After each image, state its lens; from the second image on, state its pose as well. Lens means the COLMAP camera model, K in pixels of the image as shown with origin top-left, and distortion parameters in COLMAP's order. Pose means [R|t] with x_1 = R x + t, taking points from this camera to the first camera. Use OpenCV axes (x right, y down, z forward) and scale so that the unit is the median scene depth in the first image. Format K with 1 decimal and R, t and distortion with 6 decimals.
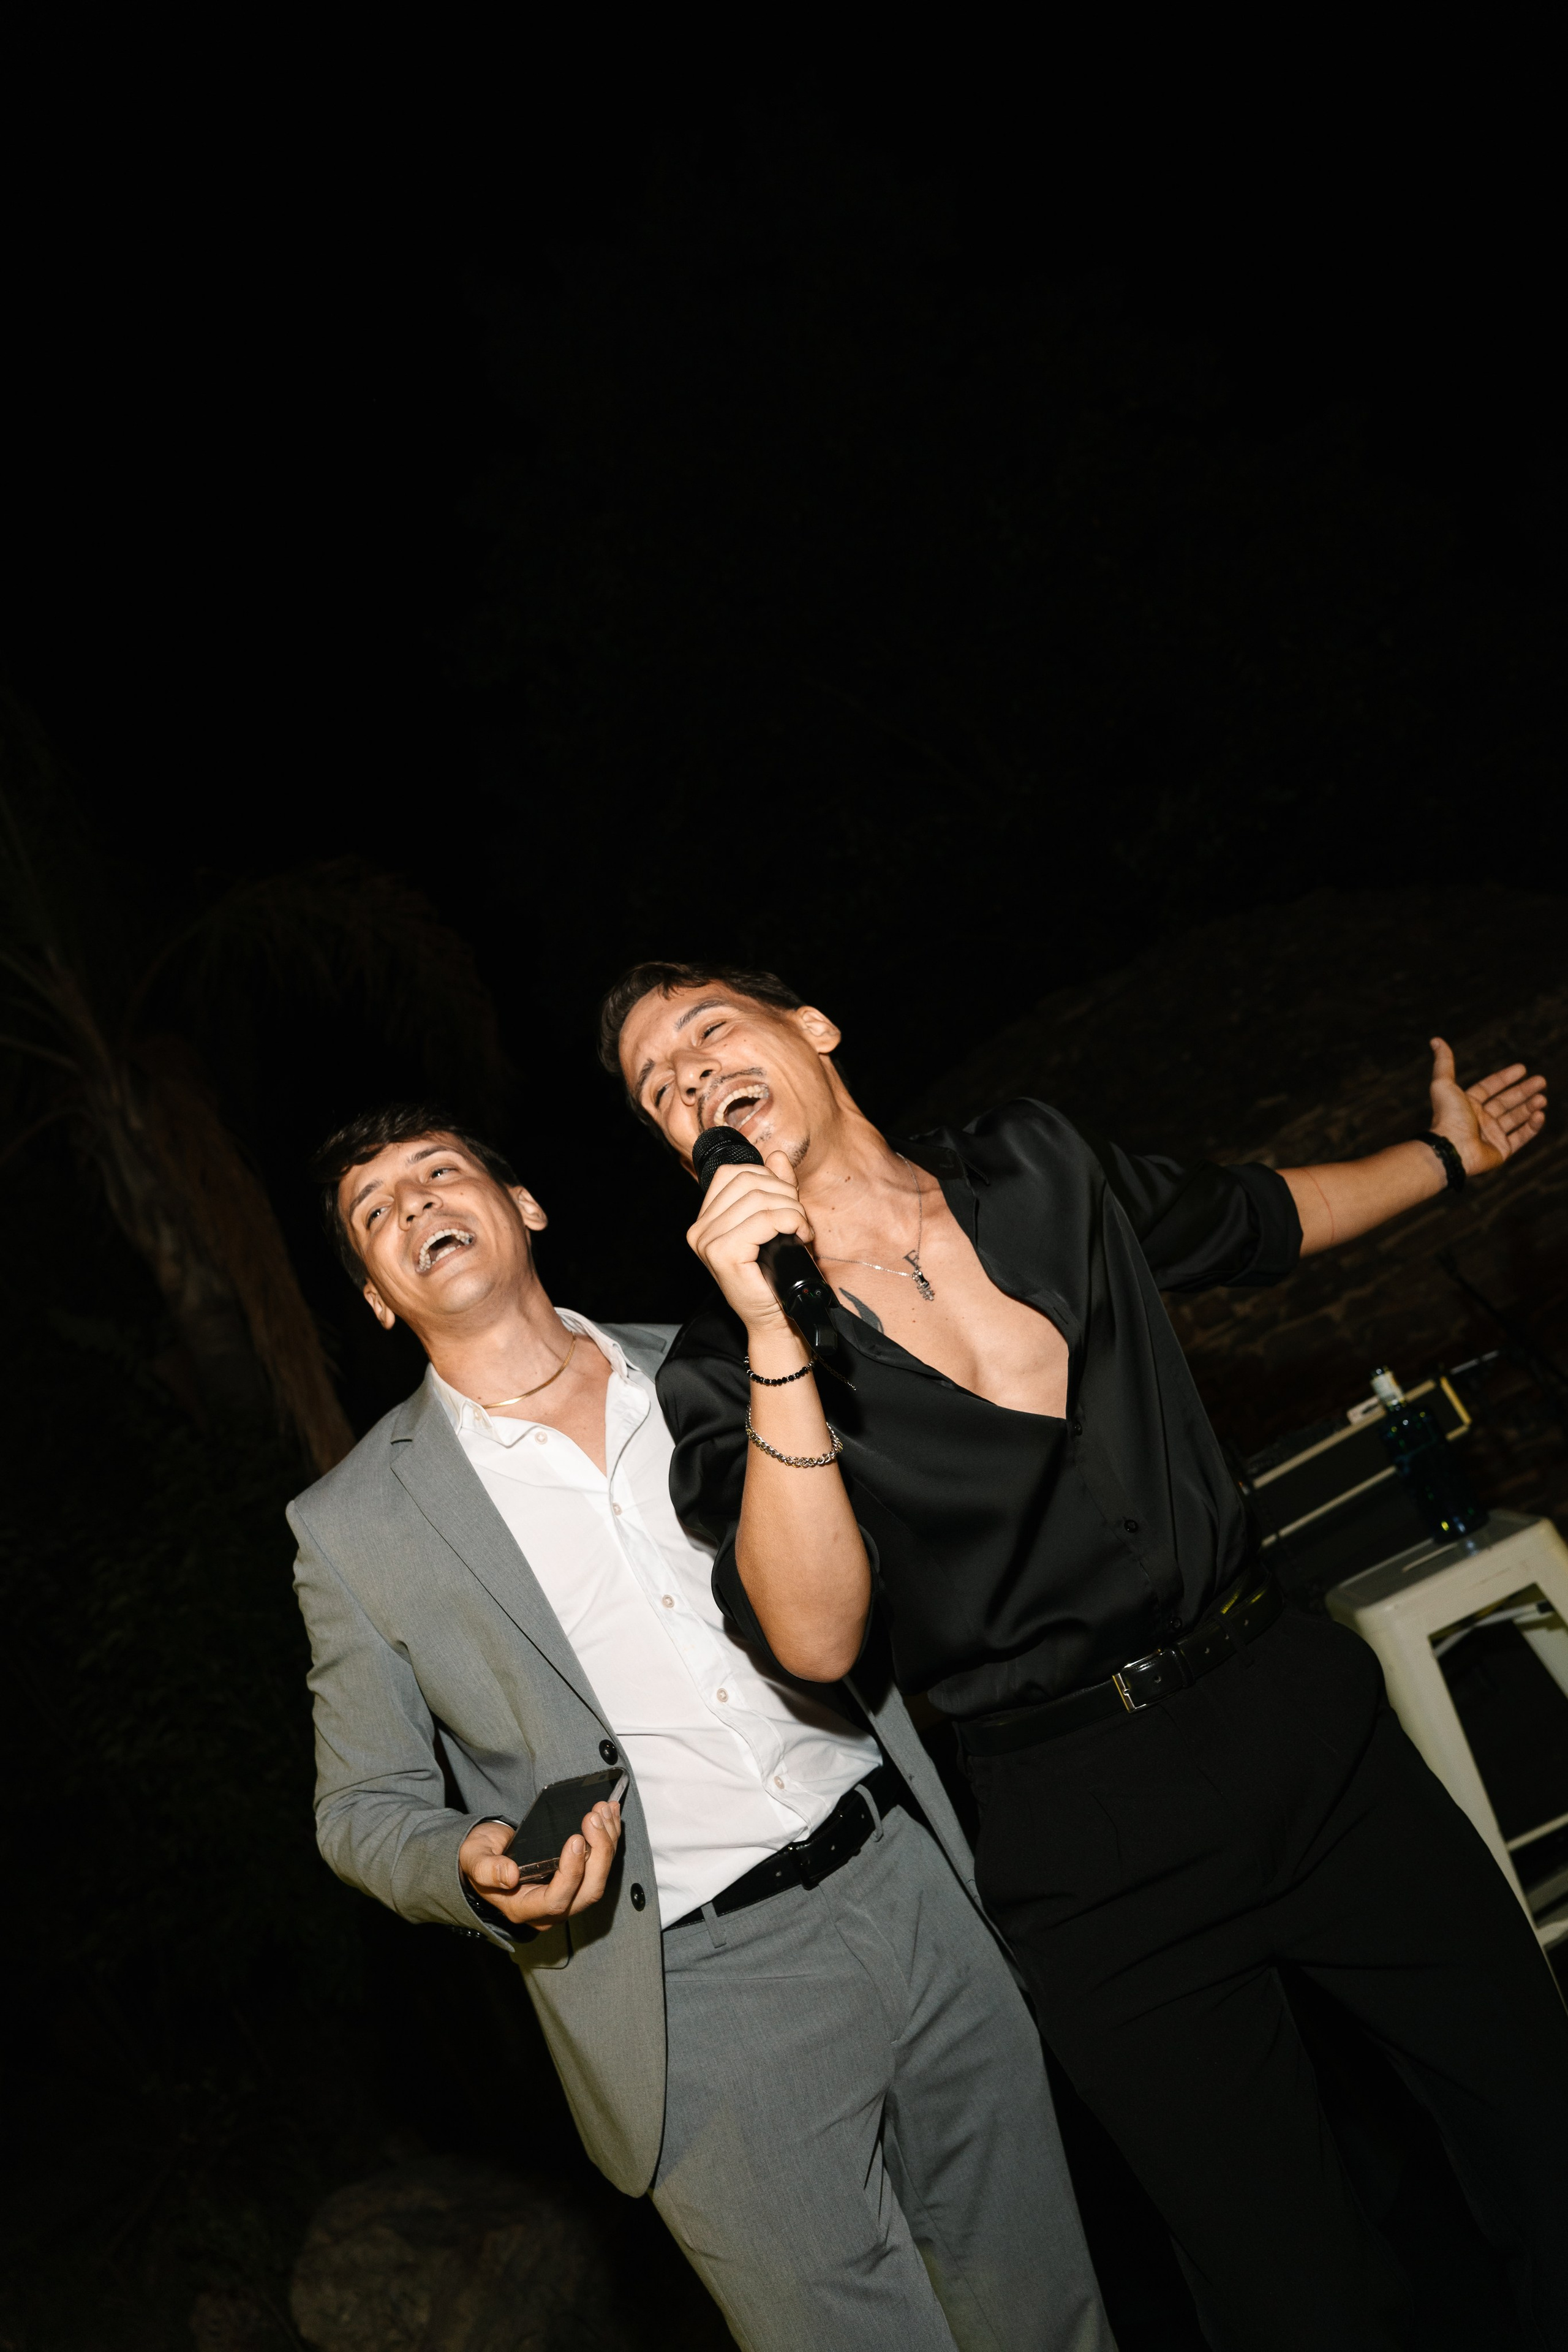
lens RADIAL K [[1903.6, 0, 803.3], [0, 1903.6, 1177.0], [0, 0, 1]] dist [-0.018452, -0.012279]
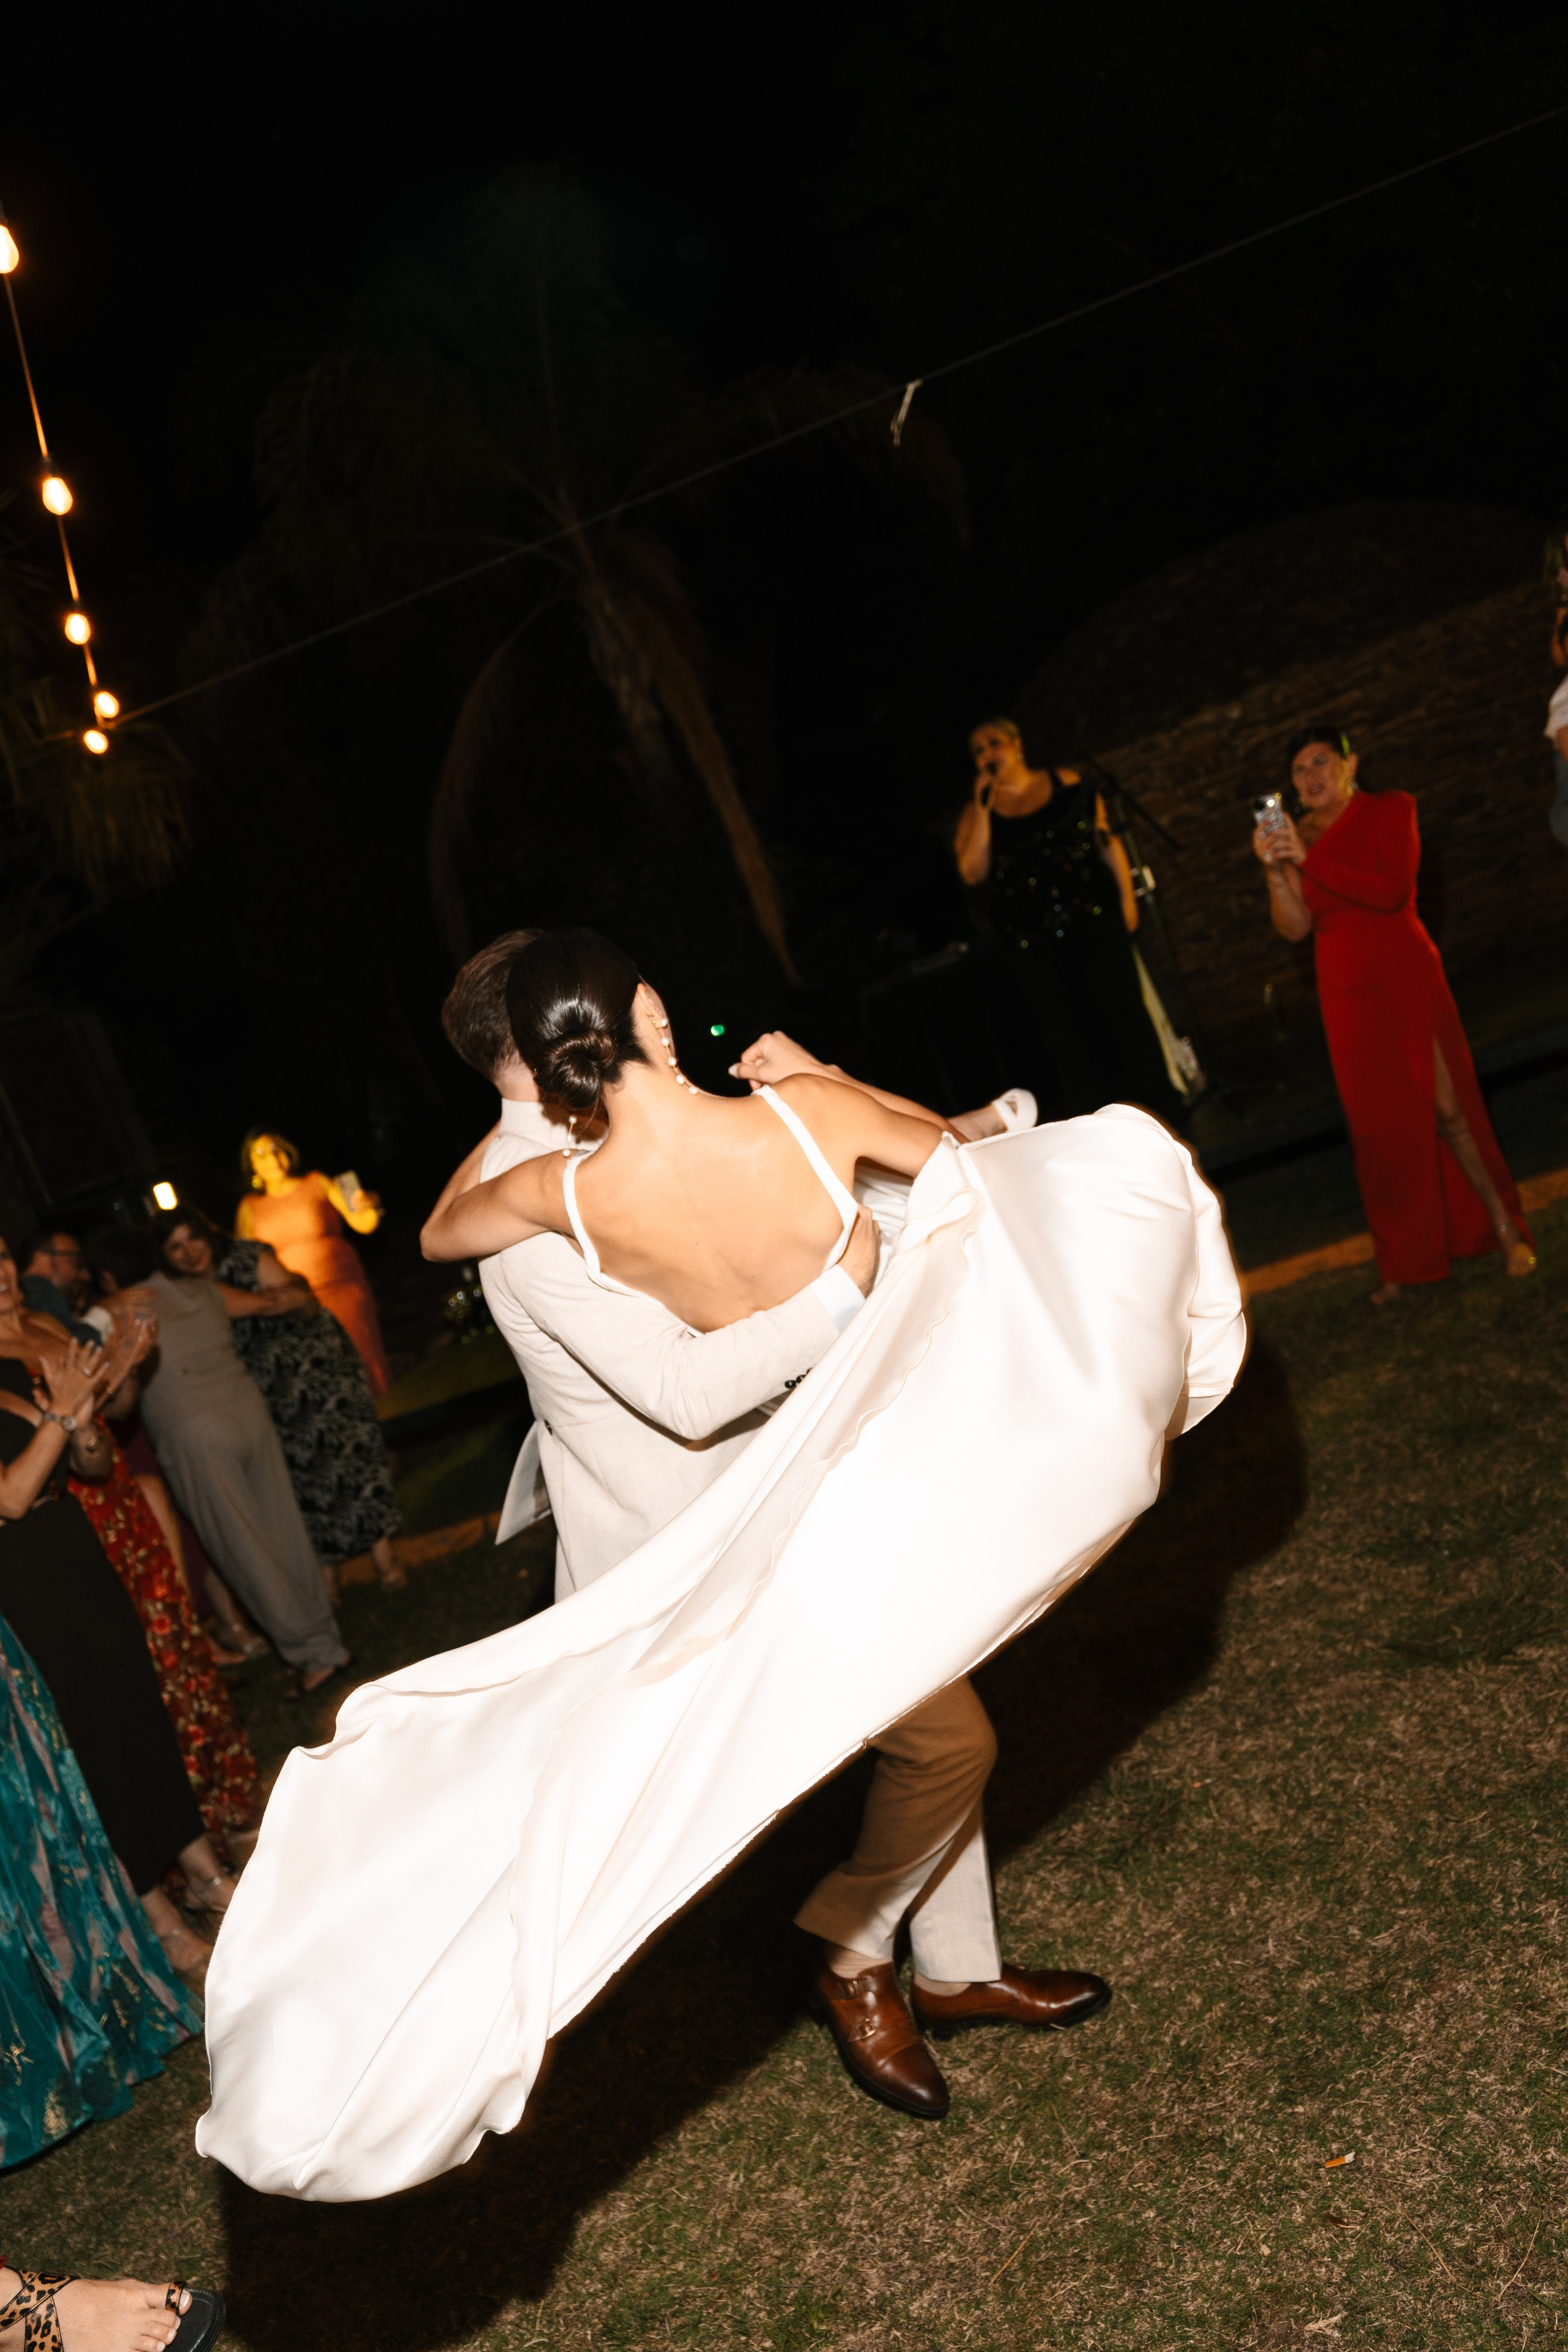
lens RADIAL K [[1814.0, 0, 806.4], [0, 1814.0, 1176.4], [0, 0, 1]] dist [0.029011, -0.054063]
pose [[0.980116, 0.130106, -0.149816, 0.163429], [-0.068084, 0.929700, 0.361971, -0.193074], [0.186378, -0.344574, 0.920072, -0.787880]]
